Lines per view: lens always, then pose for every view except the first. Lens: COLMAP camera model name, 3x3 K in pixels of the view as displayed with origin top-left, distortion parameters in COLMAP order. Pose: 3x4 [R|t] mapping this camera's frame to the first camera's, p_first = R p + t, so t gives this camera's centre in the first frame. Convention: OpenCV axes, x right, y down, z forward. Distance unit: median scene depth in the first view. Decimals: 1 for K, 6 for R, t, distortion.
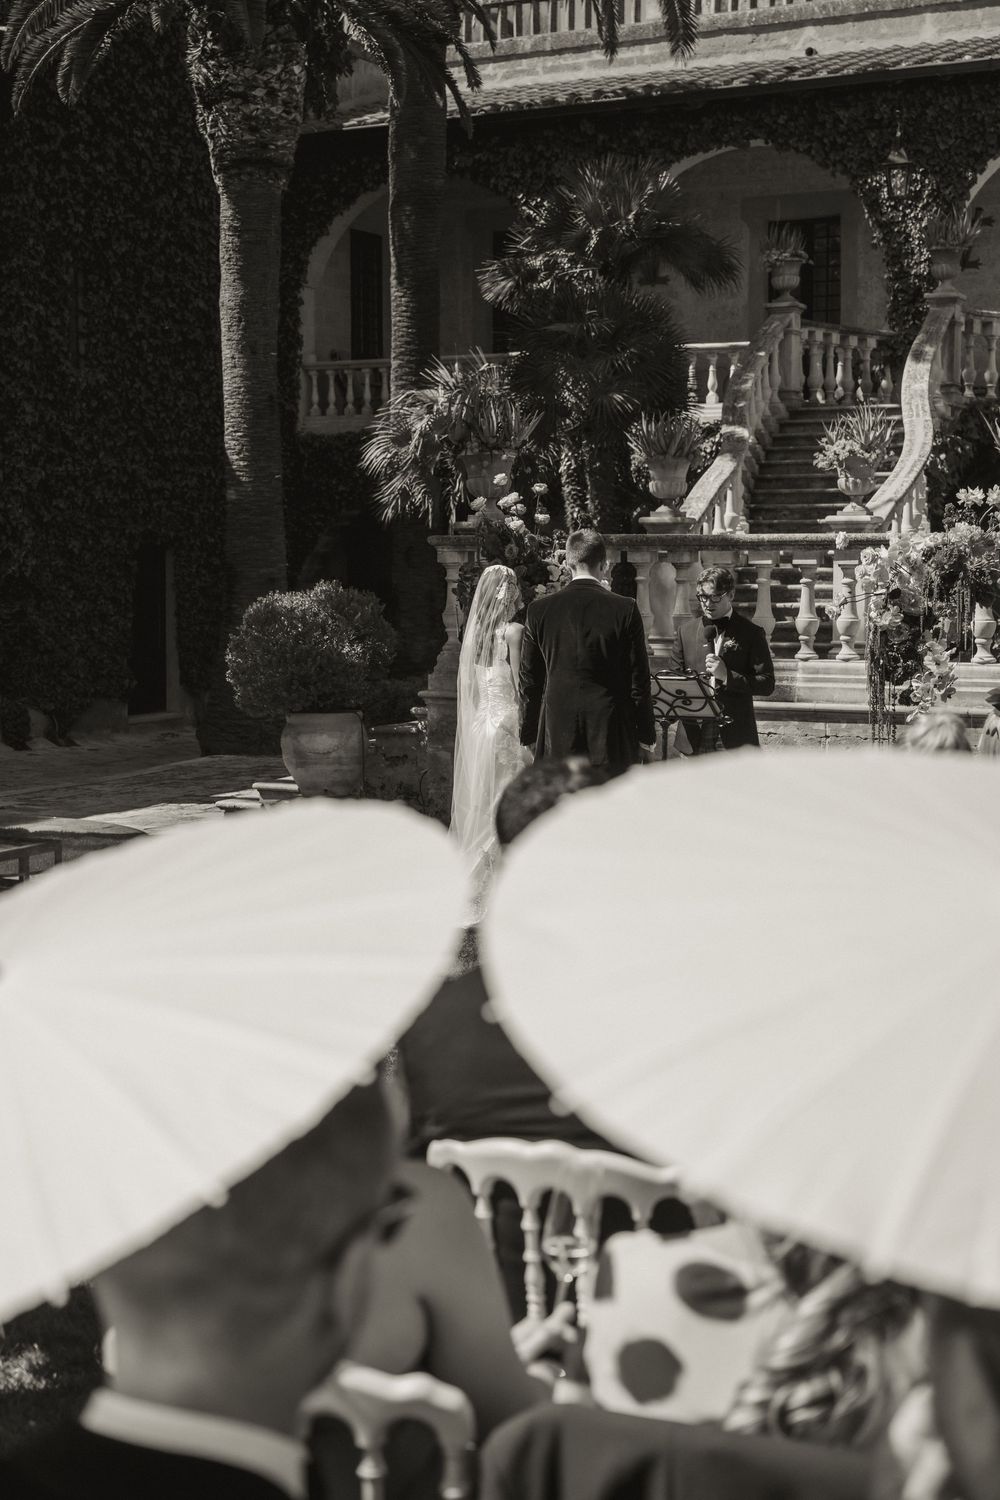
lens RADIAL K [[2078.8, 0, 497.4], [0, 2078.8, 751.3], [0, 0, 1]] dist [0.004822, 0.000000]
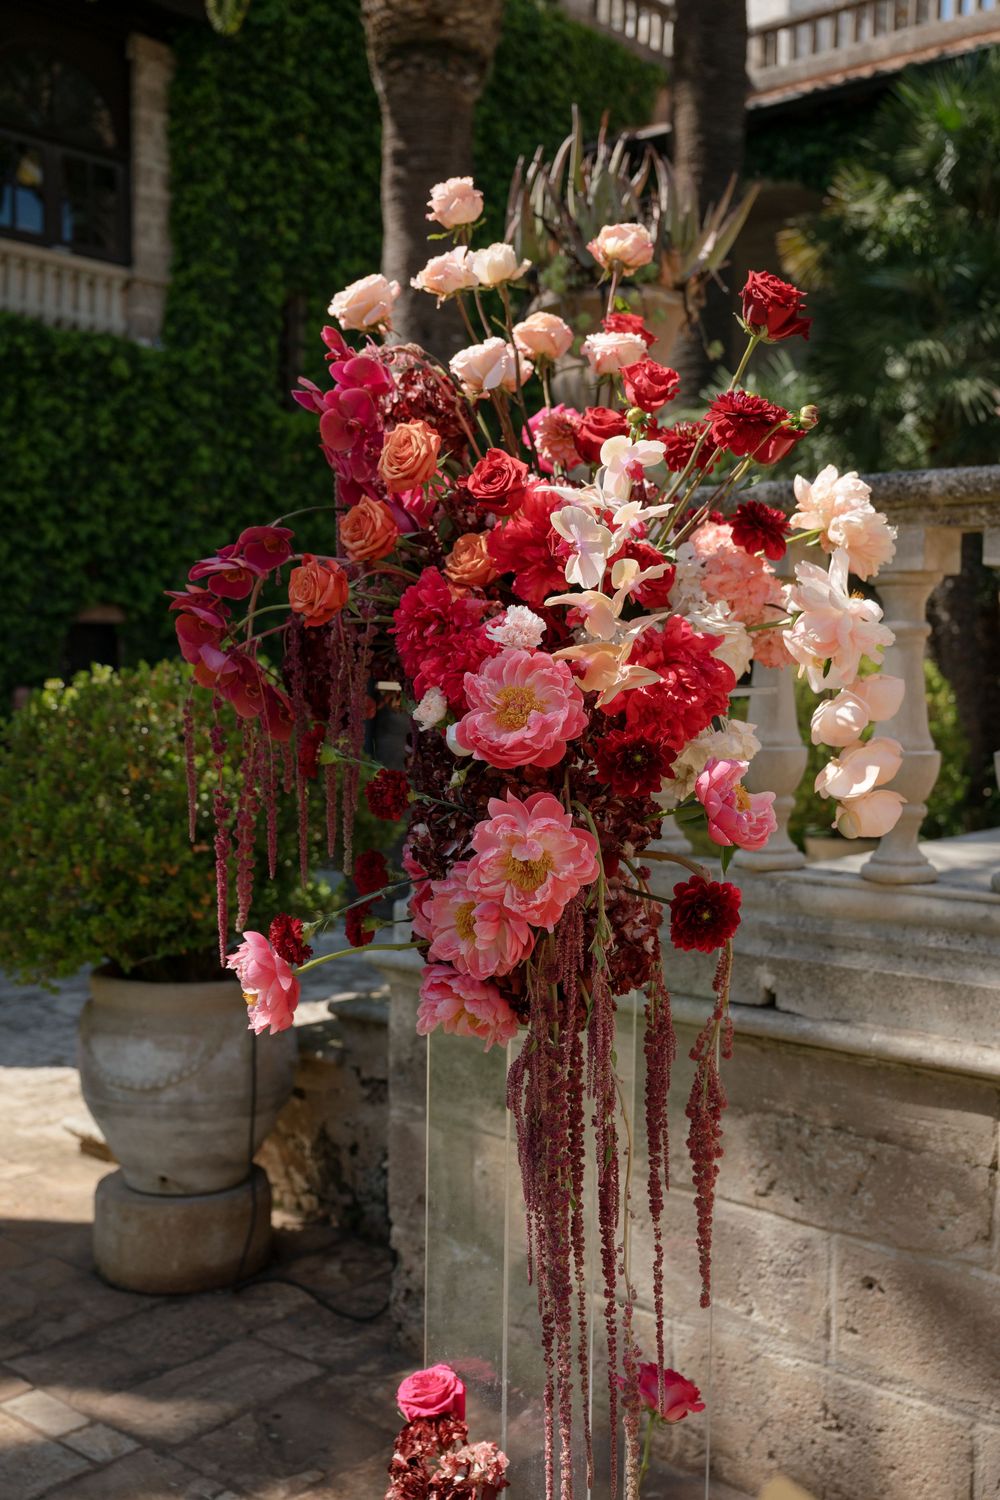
lens RADIAL K [[1575.3, 0, 503.8], [0, 1575.3, 744.6], [0, 0, 1]] dist [0.030194, 0.000000]
pose [[0.971421, 0.022519, -0.236291, 0.029098], [-0.033779, 0.998473, -0.043713, -0.031806], [0.234946, 0.050446, 0.970699, 0.449526]]
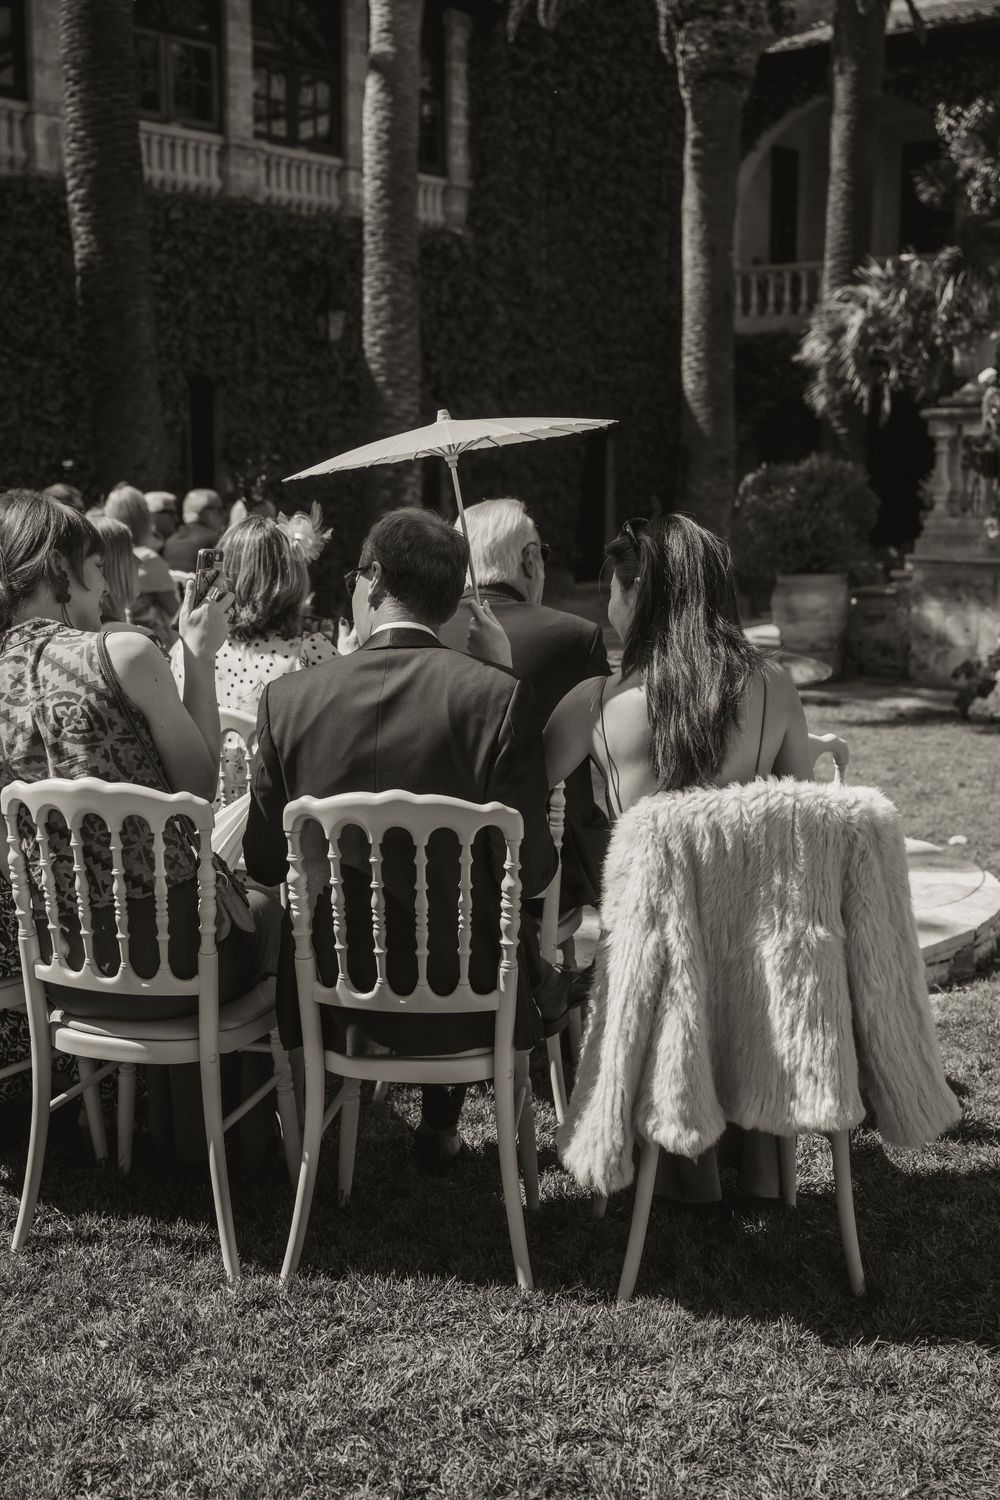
lens RADIAL K [[1791.3, 0, 503.8], [0, 1791.3, 750.0], [0, 0, 1]] dist [0.024565, 0.000000]
pose [[0.985011, 0.029598, -0.169934, -0.049918], [-0.017961, 0.997412, 0.069615, 0.006996], [0.171554, -0.065519, 0.982994, 0.019901]]
